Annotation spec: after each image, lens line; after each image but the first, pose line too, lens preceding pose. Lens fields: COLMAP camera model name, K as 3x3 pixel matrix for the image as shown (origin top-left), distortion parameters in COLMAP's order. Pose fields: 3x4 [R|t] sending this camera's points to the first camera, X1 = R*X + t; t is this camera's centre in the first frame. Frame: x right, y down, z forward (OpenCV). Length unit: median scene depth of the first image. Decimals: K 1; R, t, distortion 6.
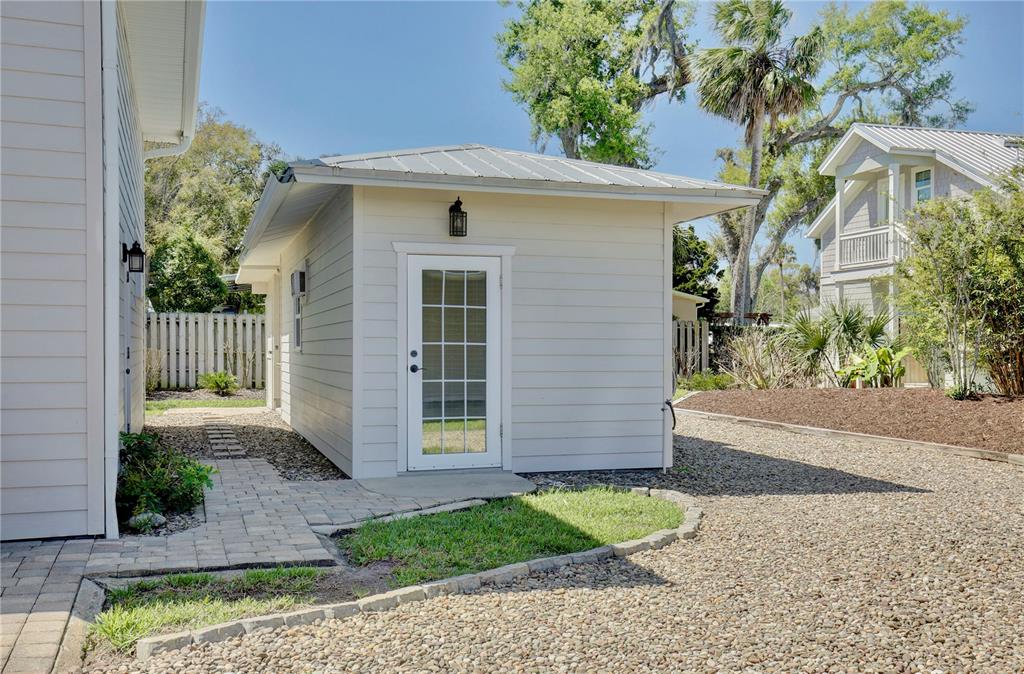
lens RADIAL K [[1024.2, 0, 512.5], [0, 1024.2, 337.3], [0, 0, 1]] dist [0.010220, 0.000000]
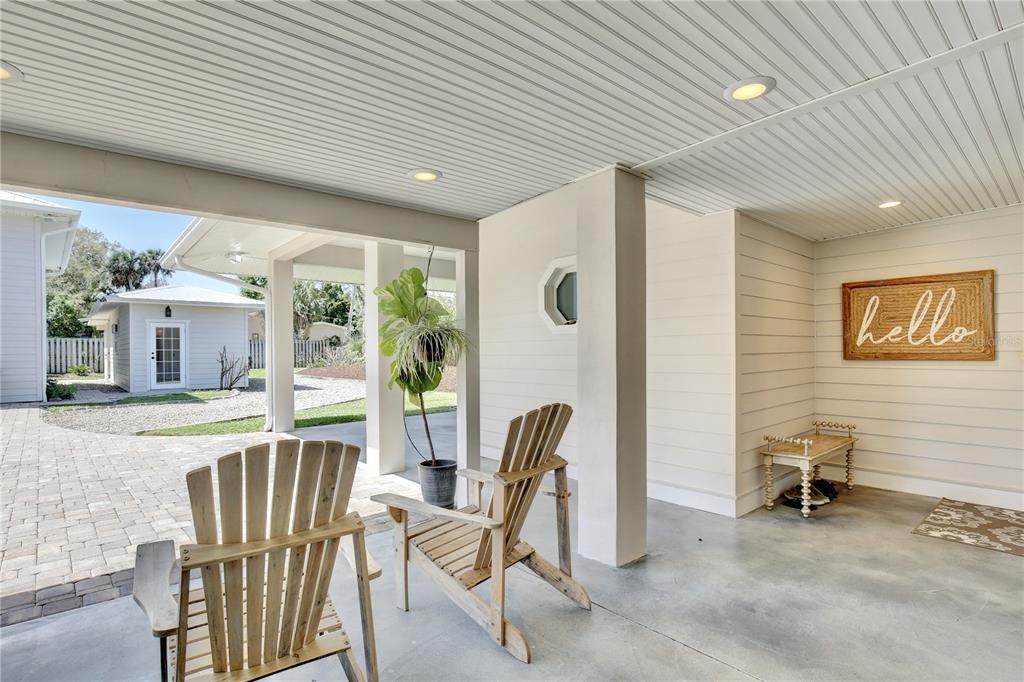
lens RADIAL K [[535.2, 0, 511.3], [0, 535.2, 340.0], [0, 0, 1]] dist [-0.019983, -0.001019]
pose [[0.917835, -0.002702, 0.396953, 0.115737], [0.007740, 0.999909, -0.011091, 0.000663], [-0.396887, 0.013252, 0.917772, -0.410786]]
